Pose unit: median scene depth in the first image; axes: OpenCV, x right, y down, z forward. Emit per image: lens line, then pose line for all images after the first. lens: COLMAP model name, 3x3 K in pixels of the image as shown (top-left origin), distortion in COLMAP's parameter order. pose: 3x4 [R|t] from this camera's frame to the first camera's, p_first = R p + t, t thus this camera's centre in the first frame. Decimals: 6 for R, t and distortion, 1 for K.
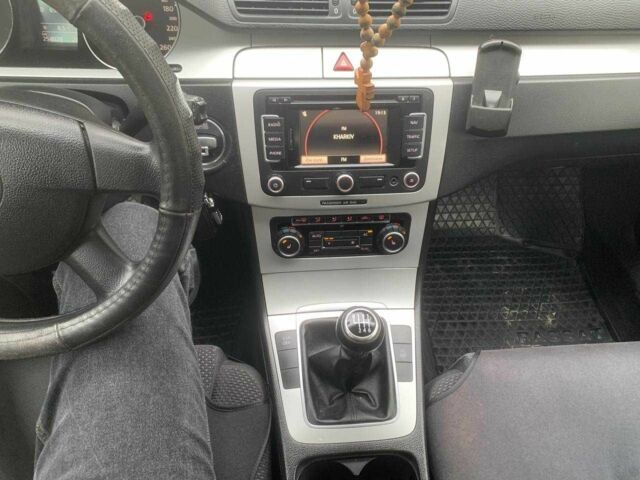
lens RADIAL K [[487.0, 0, 324.8], [0, 487.0, 243.5], [0, 0, 1]] dist [0.030734, -0.019307]
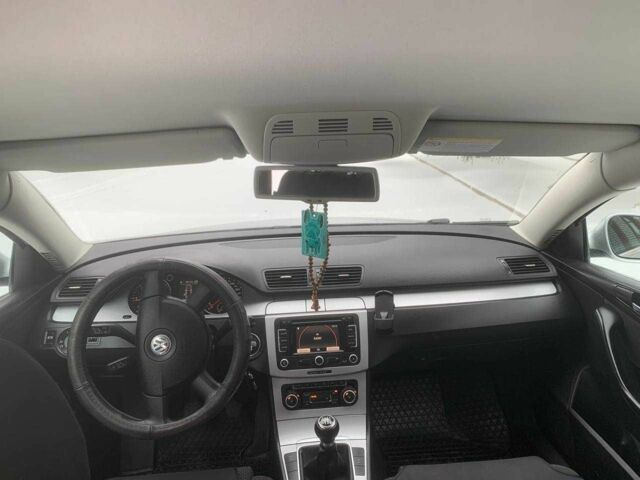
lens RADIAL K [[487.0, 0, 324.3], [0, 487.0, 237.9], [0, 0, 1]] dist [0.030734, -0.019307]
pose [[0.997293, -0.068705, -0.026206, 0.147424], [0.039812, 0.804127, -0.593123, 0.648825], [0.061824, 0.590474, 0.804685, -0.888030]]
